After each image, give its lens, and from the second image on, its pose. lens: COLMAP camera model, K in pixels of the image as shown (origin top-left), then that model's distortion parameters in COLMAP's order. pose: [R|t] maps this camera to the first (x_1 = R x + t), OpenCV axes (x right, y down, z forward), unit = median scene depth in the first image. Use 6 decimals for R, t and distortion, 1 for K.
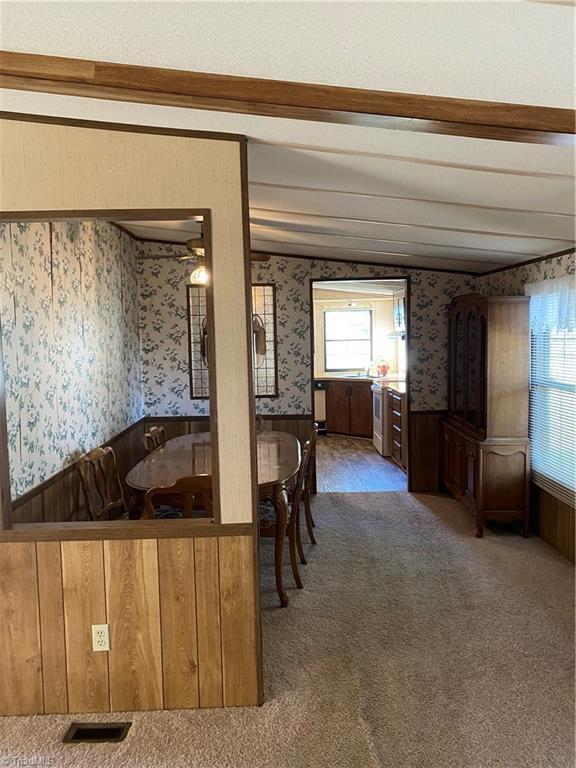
lens RADIAL K [[581.7, 0, 288.0], [0, 581.7, 384.0], [0, 0, 1]] dist [0.005309, 0.000361]
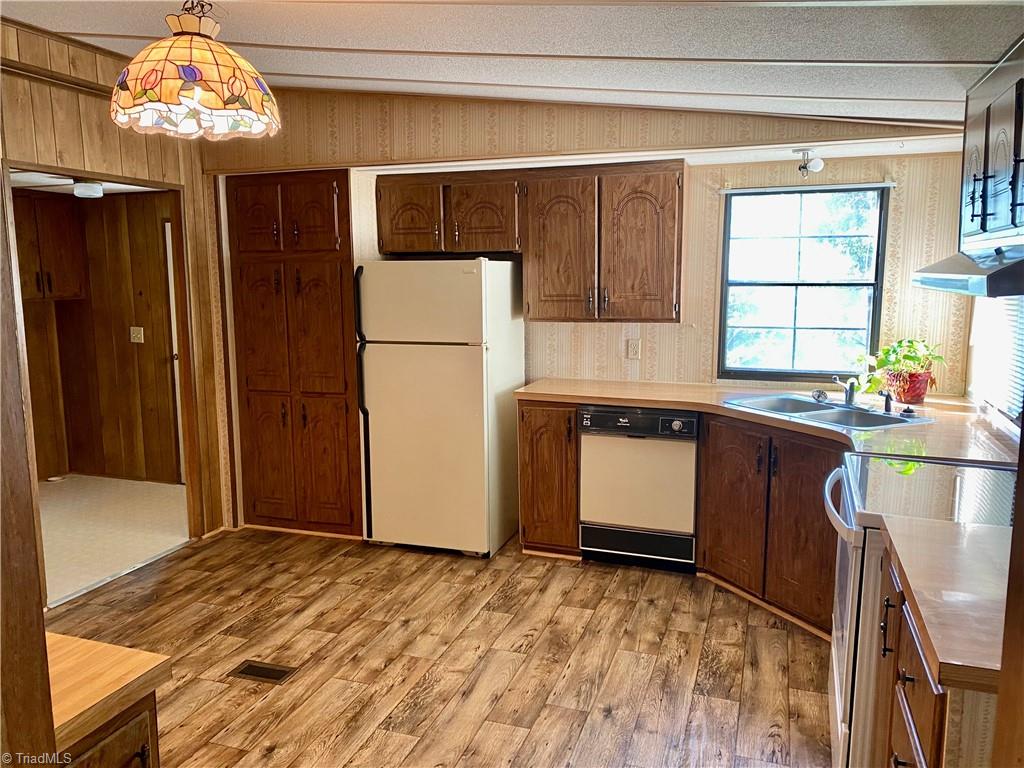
lens RADIAL K [[775.7, 0, 512.0], [0, 775.7, 384.0], [0, 0, 1]] dist [0.005309, 0.000361]
pose [[0.937278, 0.071157, -0.341242, 0.105705], [-0.050039, 0.996270, 0.070306, -0.042861], [0.344972, -0.048821, 0.937342, 0.542436]]
